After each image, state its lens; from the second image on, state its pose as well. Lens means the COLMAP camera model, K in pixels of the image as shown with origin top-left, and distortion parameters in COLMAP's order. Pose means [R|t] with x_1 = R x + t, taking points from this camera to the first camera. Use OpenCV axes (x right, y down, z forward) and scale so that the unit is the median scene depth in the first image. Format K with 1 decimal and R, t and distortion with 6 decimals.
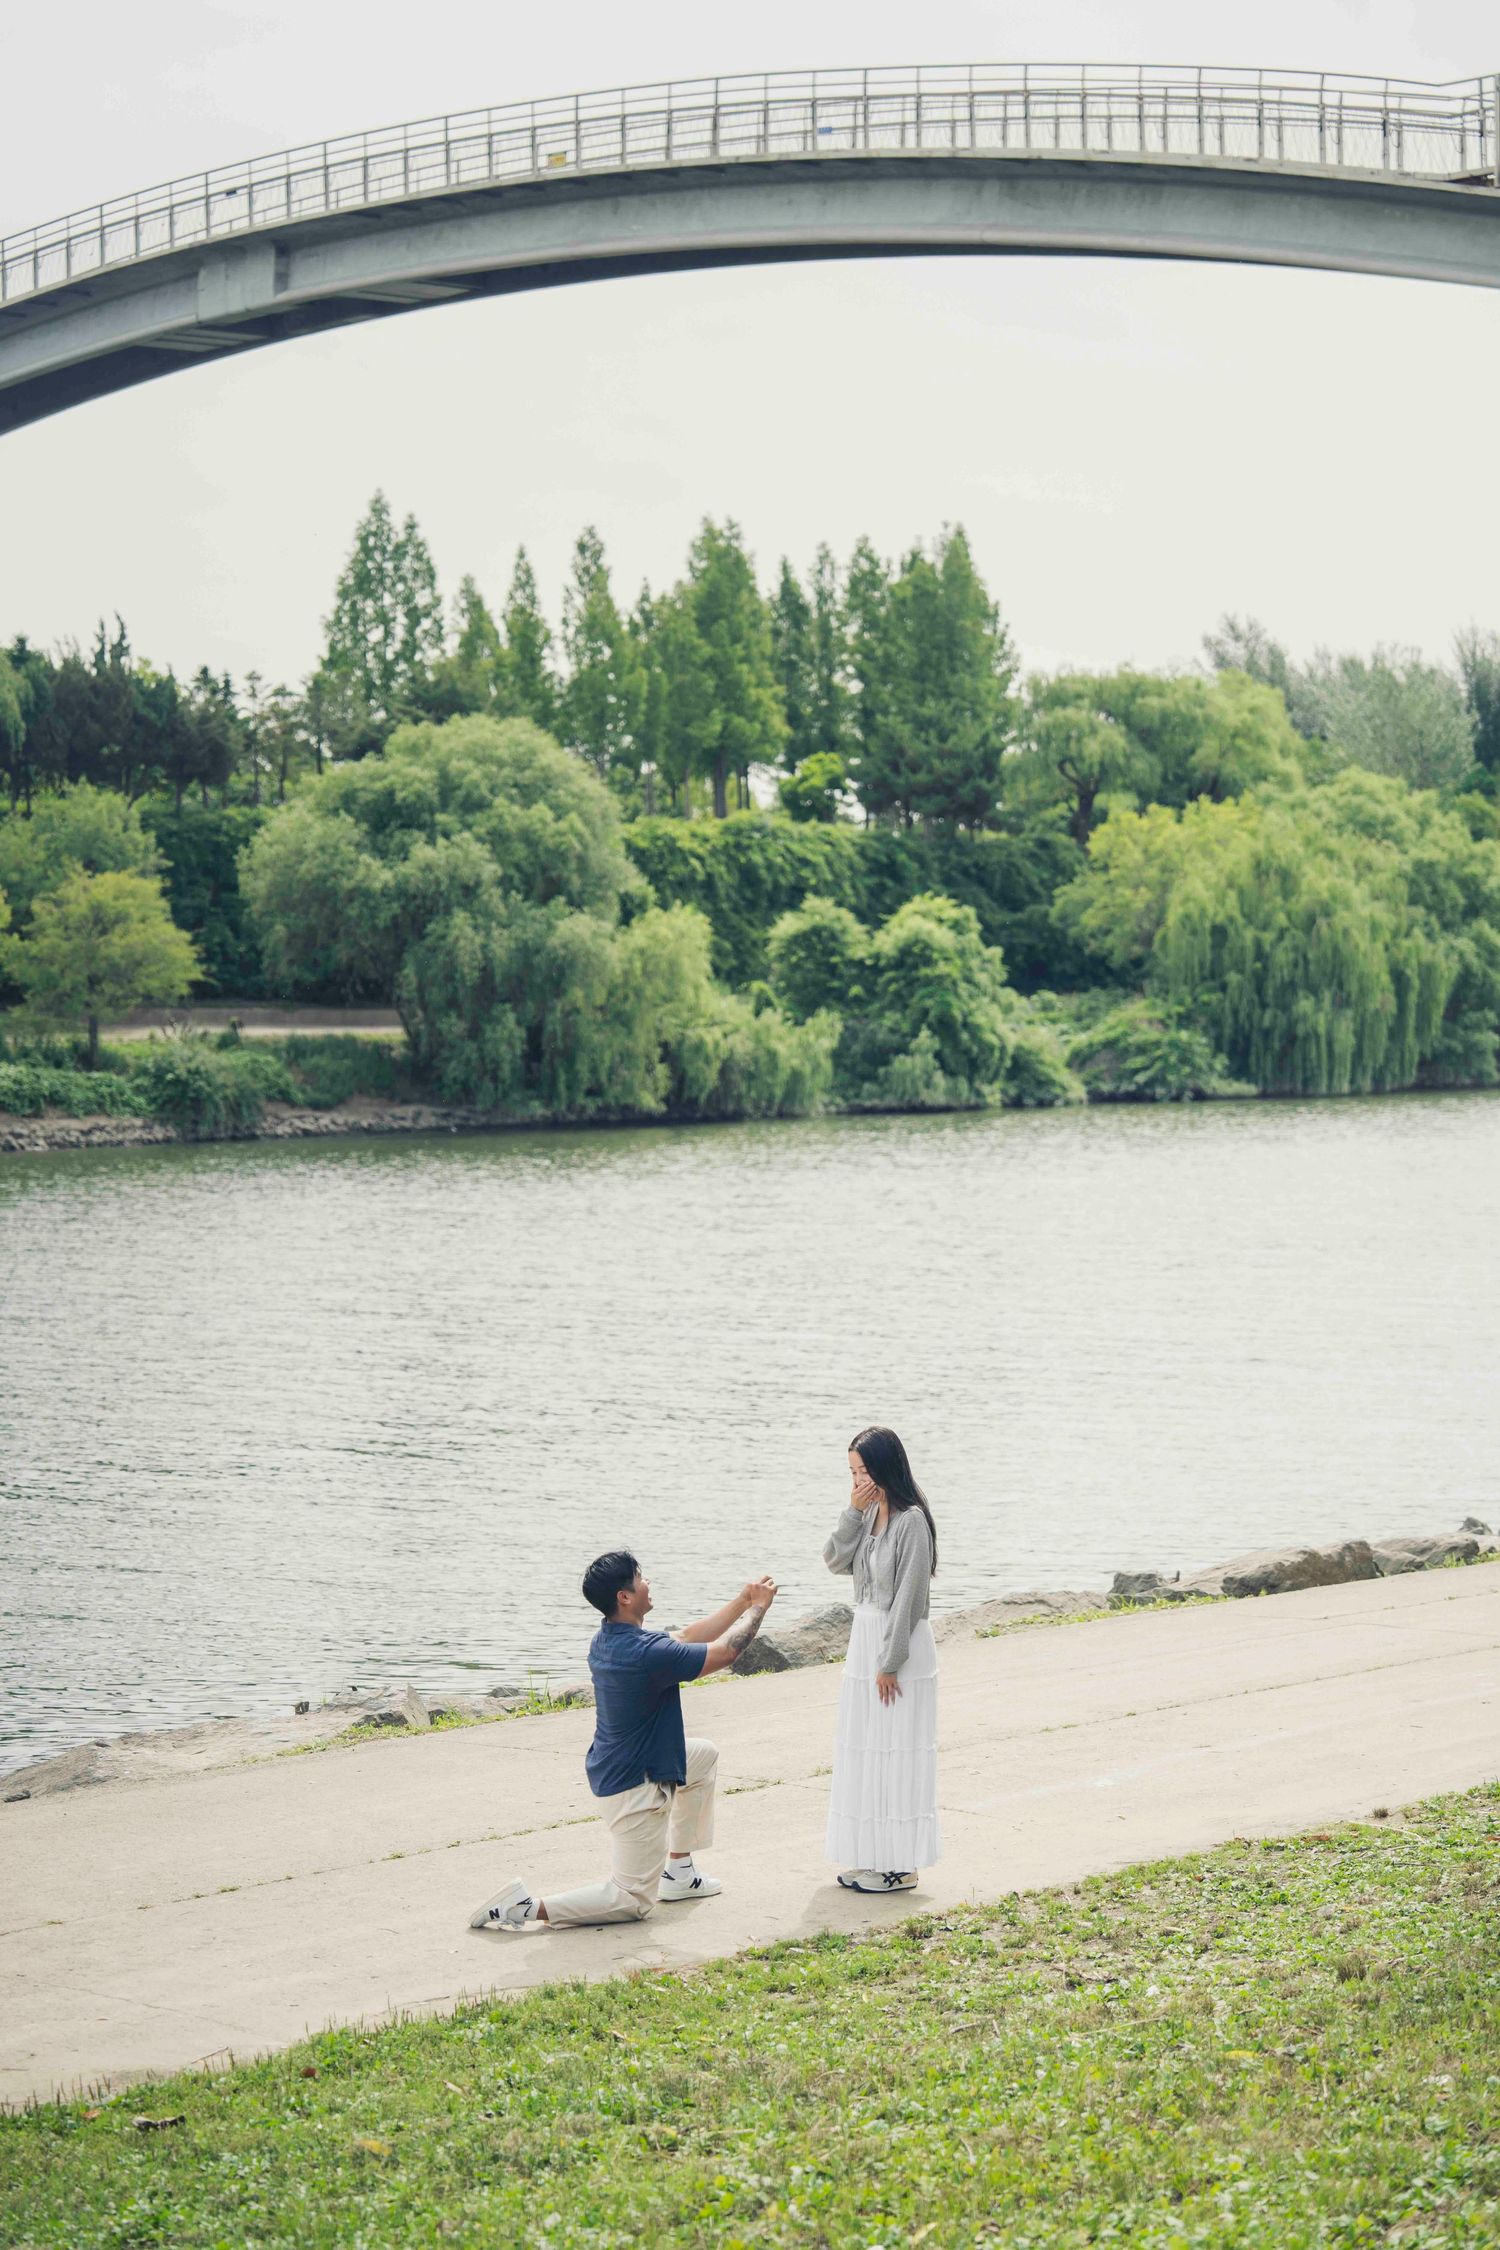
lens RADIAL K [[4317.7, 0, 749.1], [0, 4317.7, 1115.5], [0, 0, 1]] dist [-0.021604, 0.000000]
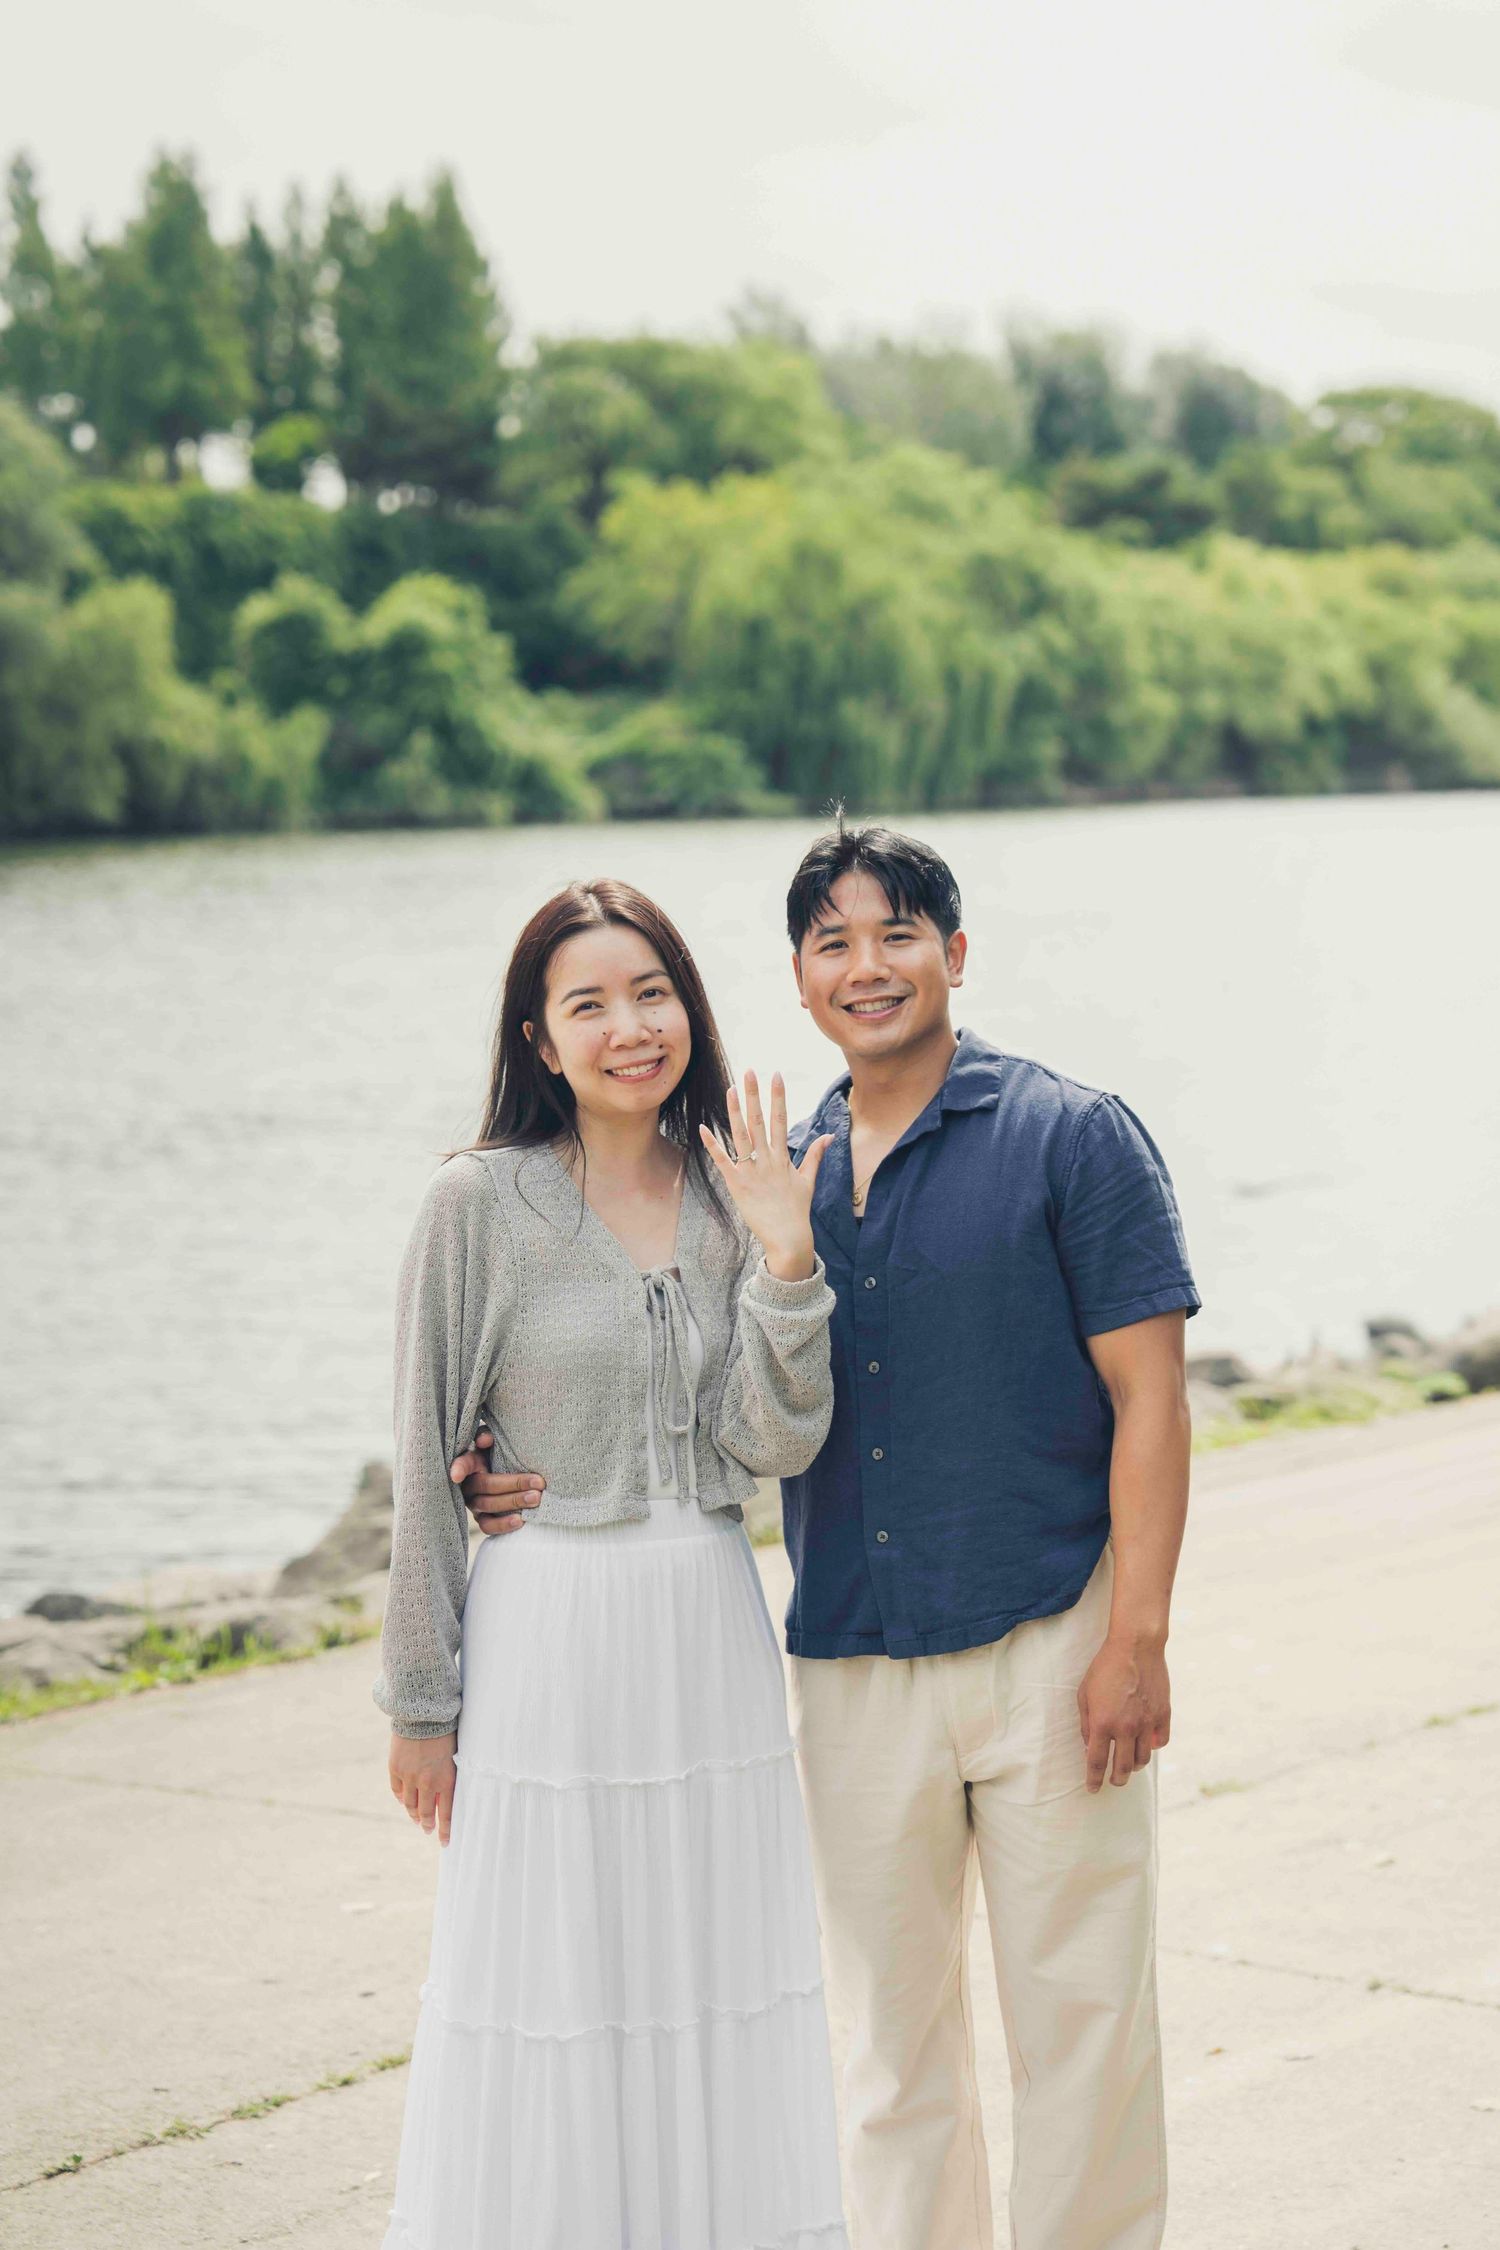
lens RADIAL K [[4317.7, 0, 753.0], [0, 4317.7, 1119.7], [0, 0, 1]] dist [-0.021604, 0.000000]
pose [[0.991287, -0.004210, 0.131650, -0.007099], [-0.002384, 0.998752, 0.049894, 0.014224], [-0.131695, -0.049773, 0.990040, 0.133162]]
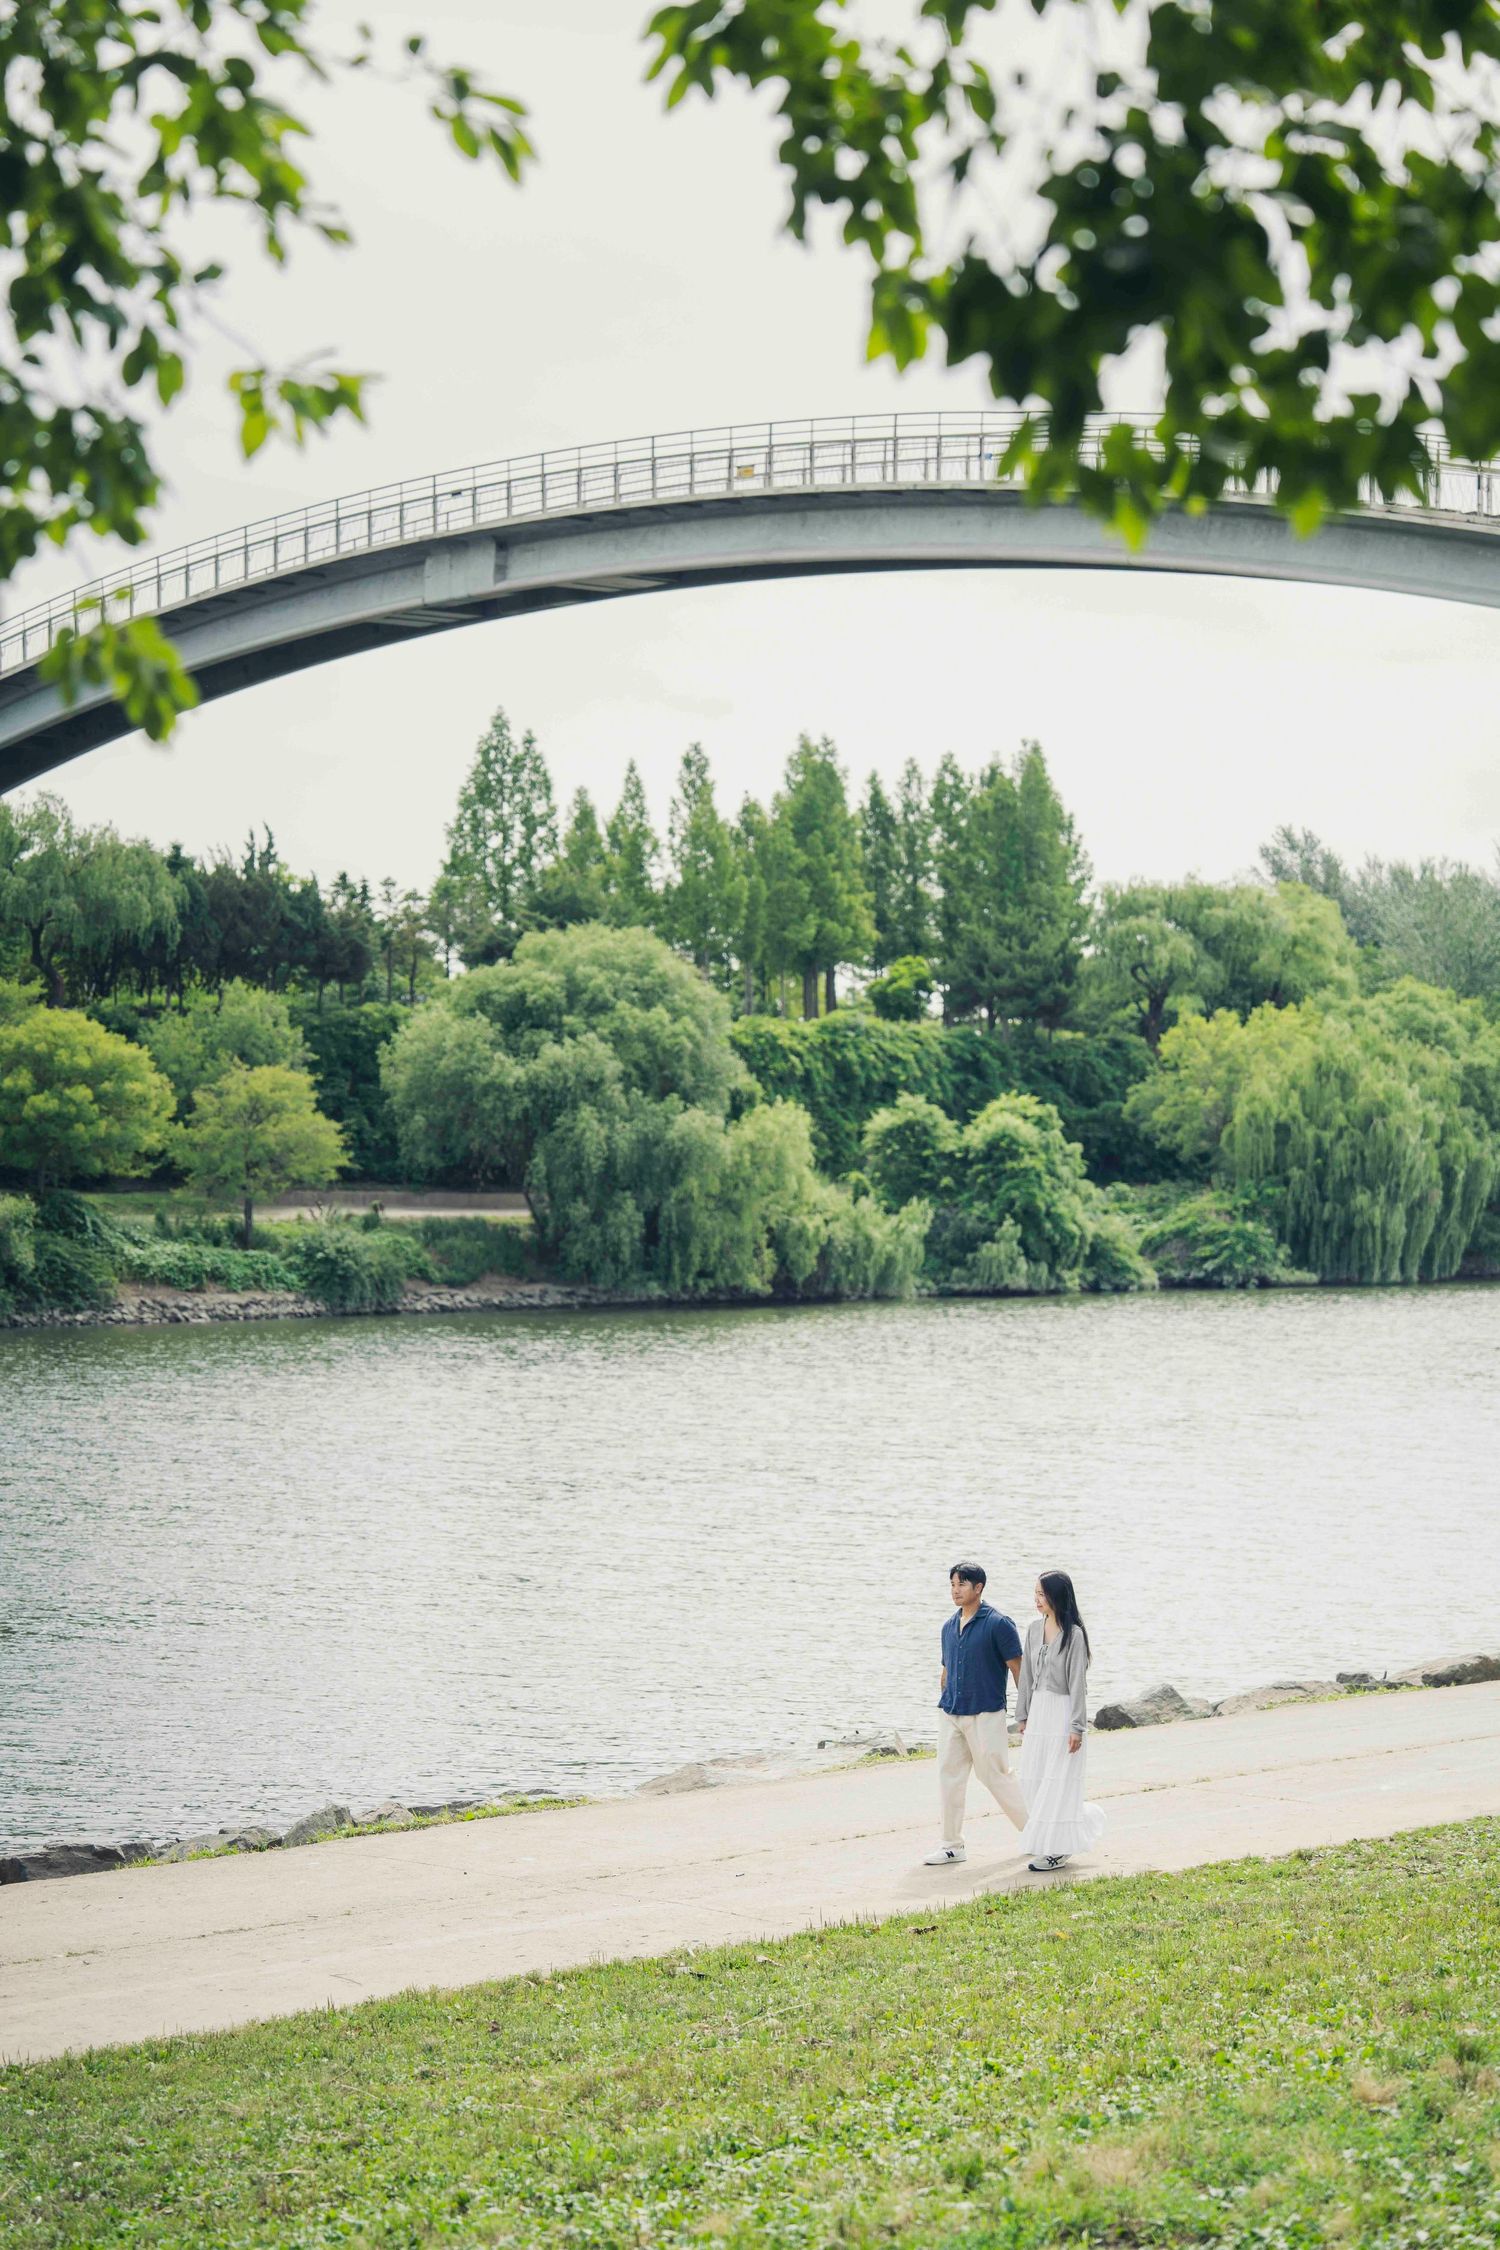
lens RADIAL K [[4317.7, 0, 742.4], [0, 4317.7, 1118.0], [0, 0, 1]] dist [-0.021604, 0.000000]
pose [[0.999902, 0.012325, -0.006618, -0.018507], [-0.012567, 0.999202, -0.037902, -0.003226], [0.006146, 0.037981, 0.999260, -0.073403]]
